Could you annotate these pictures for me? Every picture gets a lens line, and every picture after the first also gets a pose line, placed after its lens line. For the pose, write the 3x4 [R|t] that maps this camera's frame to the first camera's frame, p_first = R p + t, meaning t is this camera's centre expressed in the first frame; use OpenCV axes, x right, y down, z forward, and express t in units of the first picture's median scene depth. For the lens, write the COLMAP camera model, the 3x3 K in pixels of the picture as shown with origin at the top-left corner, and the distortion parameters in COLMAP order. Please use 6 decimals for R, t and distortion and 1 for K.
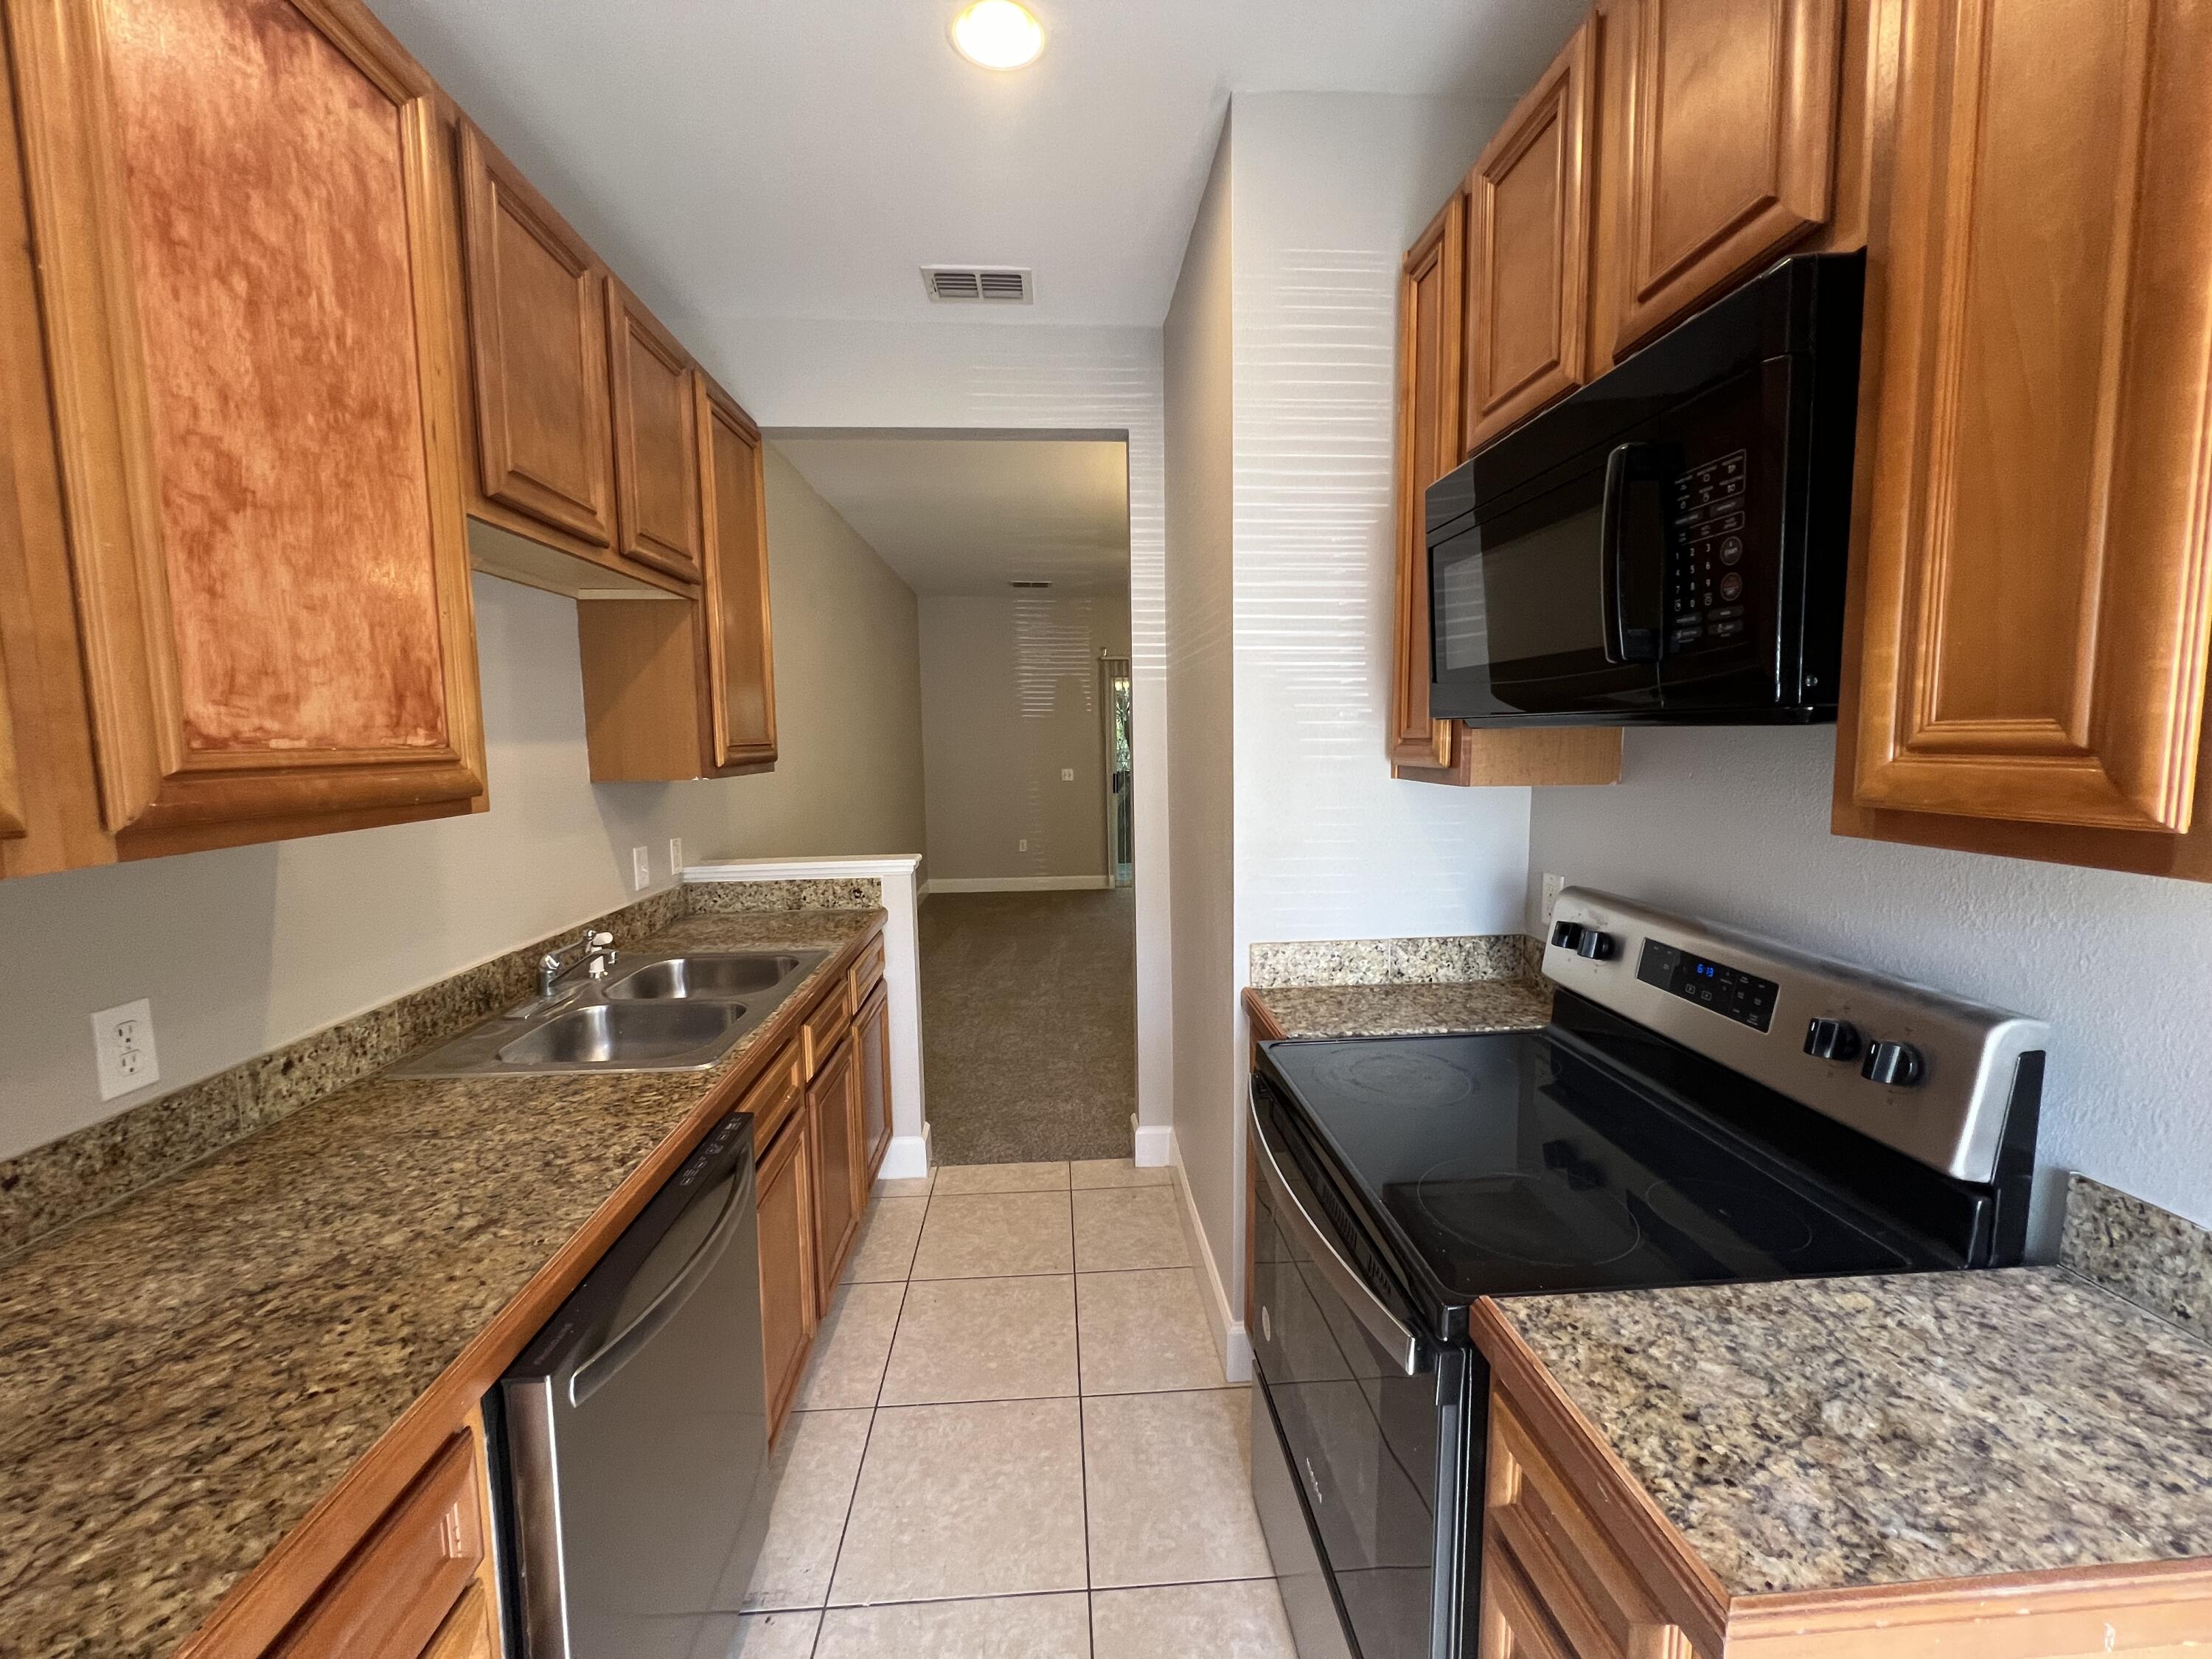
lens RADIAL K [[884.4, 0, 1097.0], [0, 884.4, 822.0], [0, 0, 1]] dist [-0.000099, 0.000303]
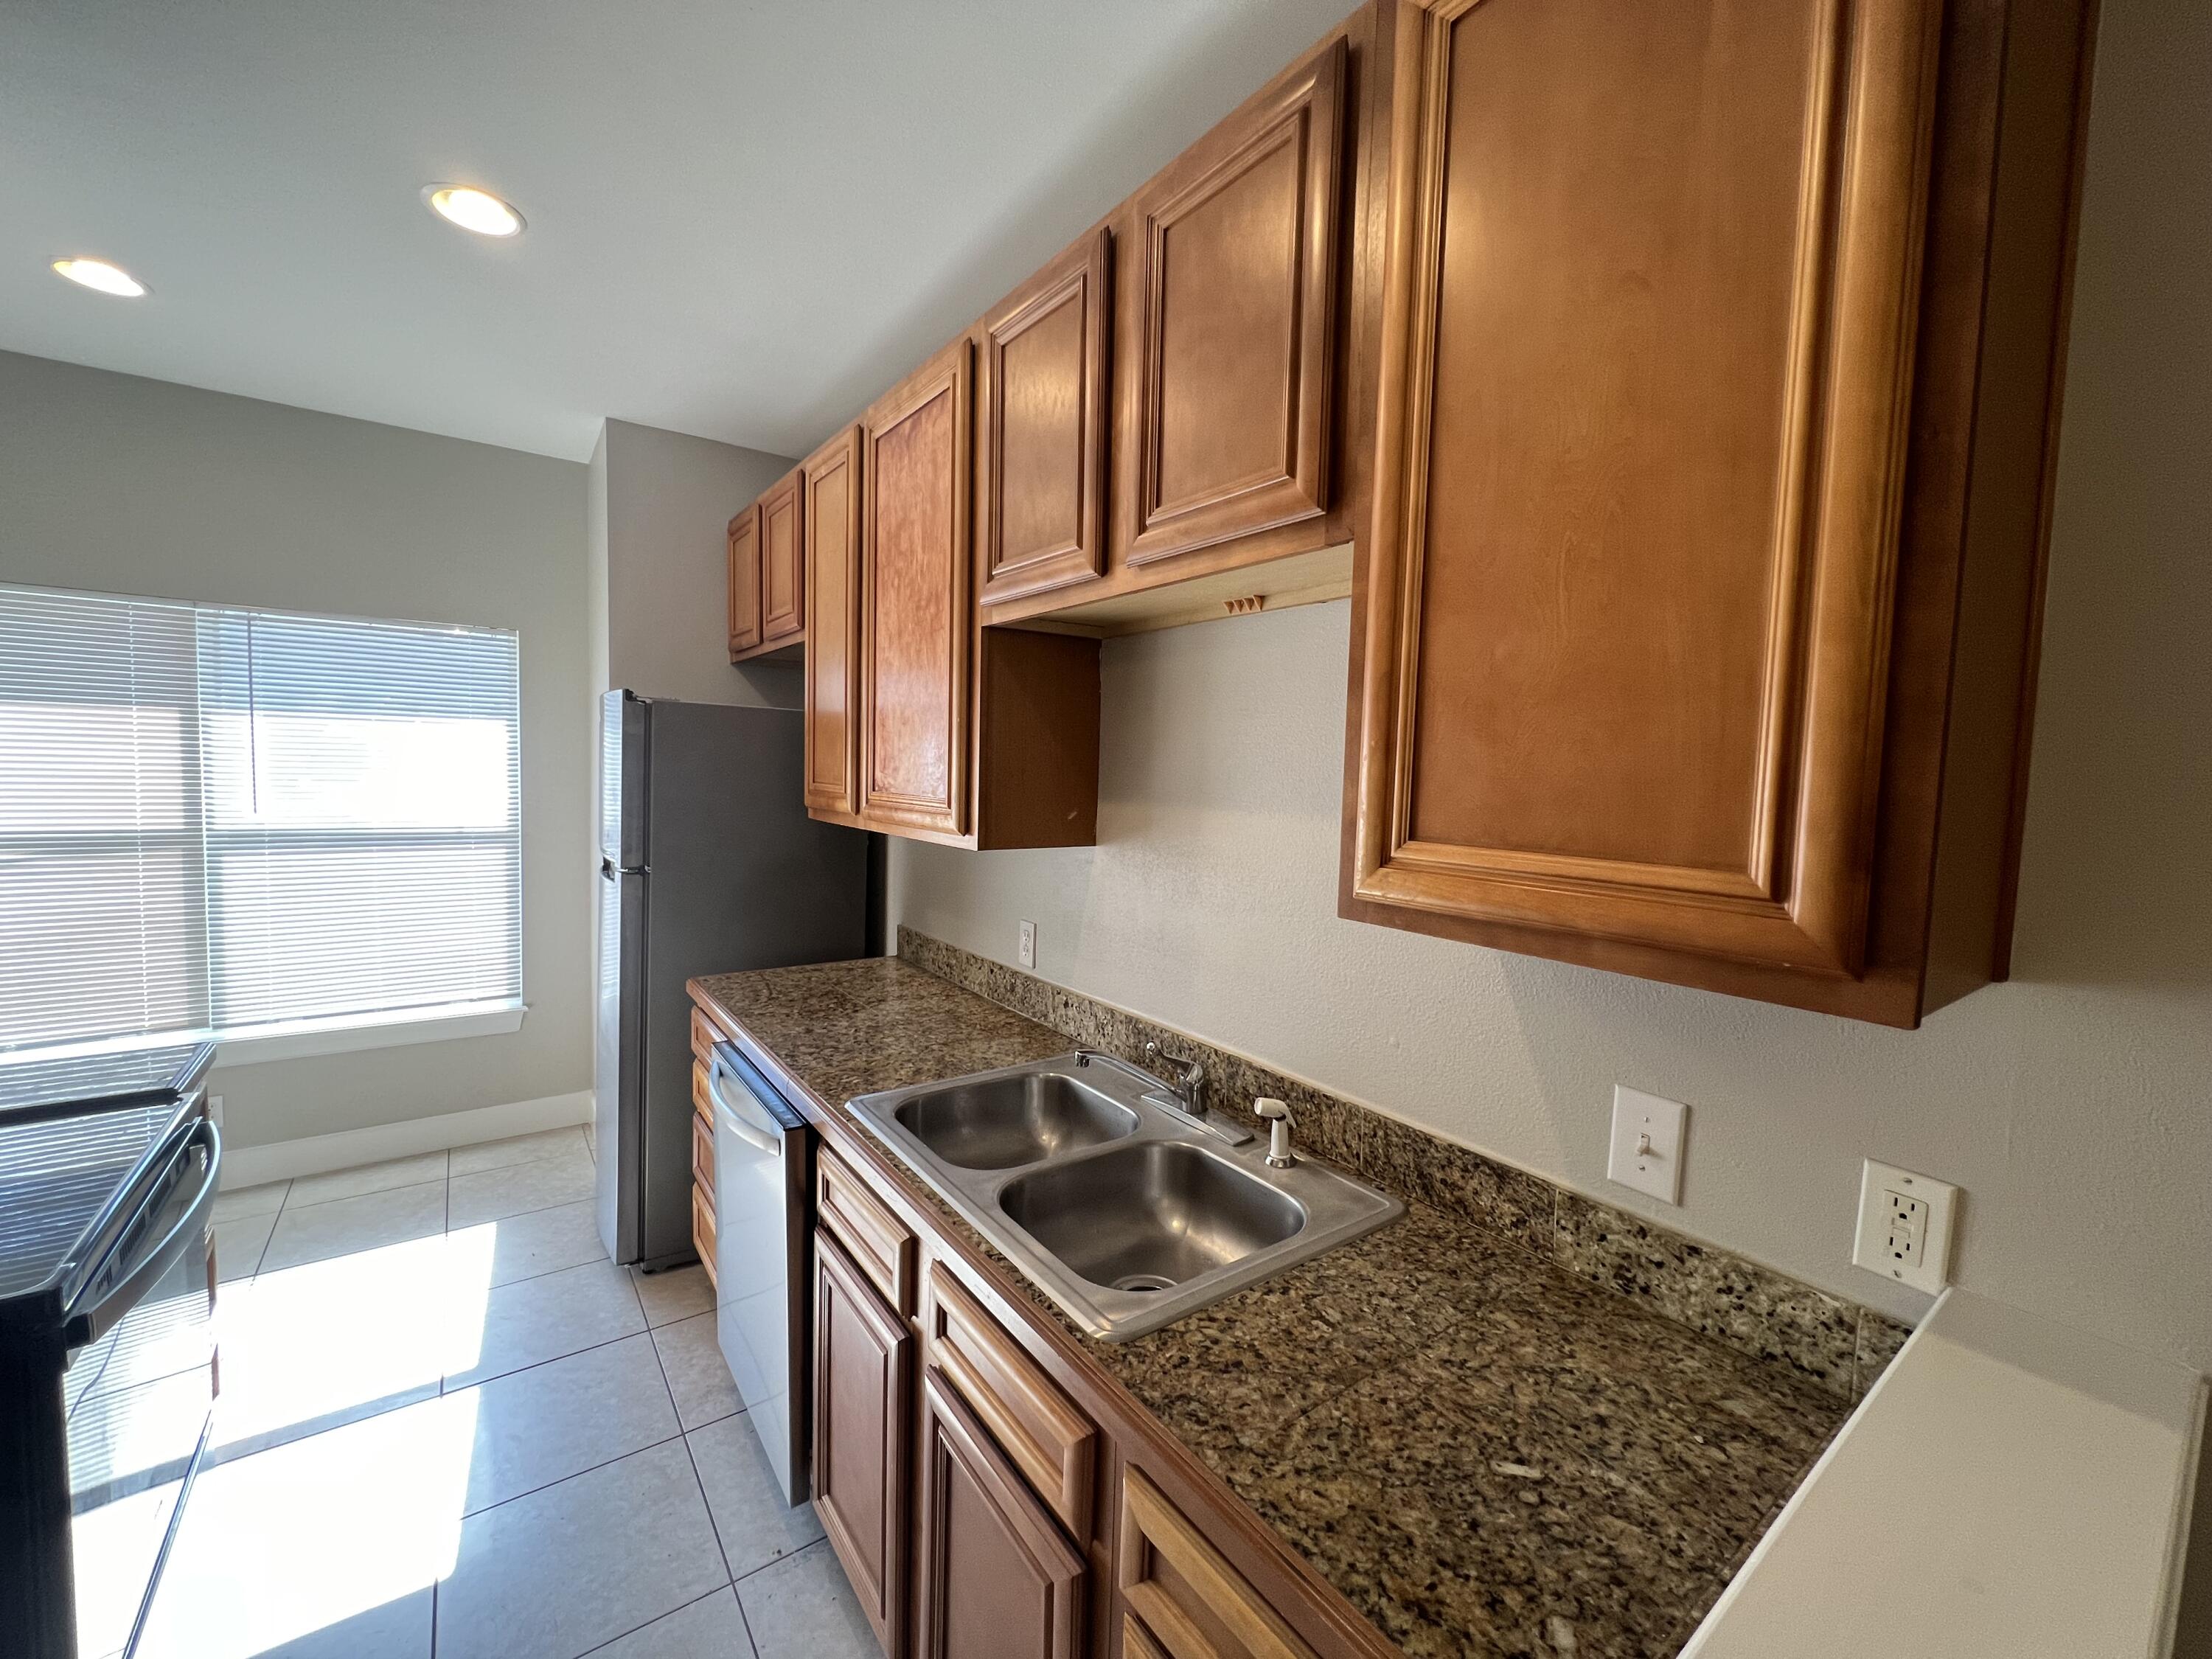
lens RADIAL K [[901.0, 0, 1074.5], [0, 901.0, 822.1], [0, 0, 1]] dist [0.002185, 0.000387]
pose [[-0.854837, 0.024288, -0.518328, -0.145914], [-0.066576, 0.985514, 0.155978, -0.302480], [0.514608, 0.167844, -0.840837, 2.491800]]
